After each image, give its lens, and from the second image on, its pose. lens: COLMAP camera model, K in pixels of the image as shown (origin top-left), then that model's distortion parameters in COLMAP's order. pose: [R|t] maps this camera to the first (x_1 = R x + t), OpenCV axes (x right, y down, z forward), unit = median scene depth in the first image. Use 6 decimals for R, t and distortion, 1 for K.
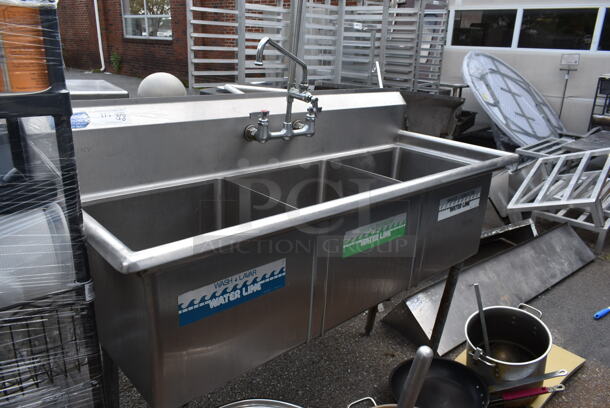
lens RADIAL K [[475.7, 0, 305.0], [0, 475.7, 204.0], [0, 0, 1]] dist [-0.000293, 0.002975]
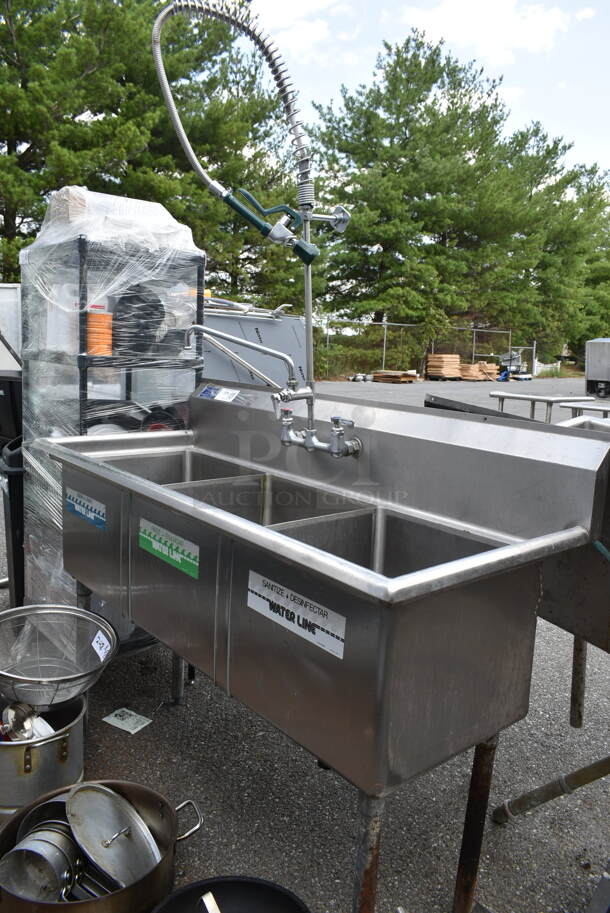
lens RADIAL K [[670.0, 0, 305.0], [0, 670.0, 456.5], [0, 0, 1]] dist [-0.008239, -0.004837]
pose [[-0.087206, 0.118912, -0.989068, 0.436908], [-0.358110, 0.922739, 0.142512, -0.113570], [0.929598, 0.366623, -0.037885, 0.415413]]
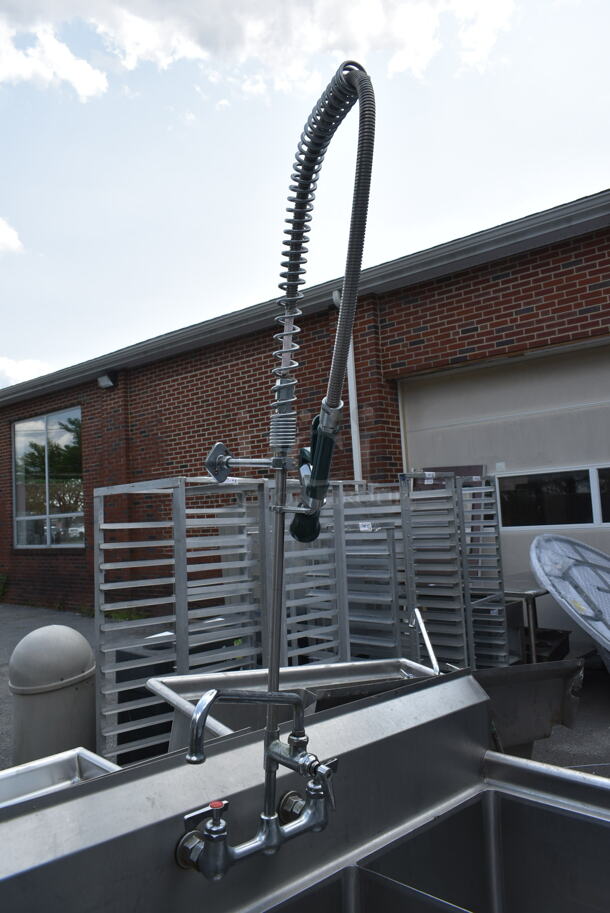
lens RADIAL K [[711.9, 0, 291.5], [0, 711.9, 456.6], [0, 0, 1]] dist [-0.000293, 0.002975]
pose [[0.996660, -0.078736, 0.021667, -0.001005], [0.080750, 0.910634, -0.405246, -0.080809], [0.012177, 0.405642, 0.913951, 0.089795]]
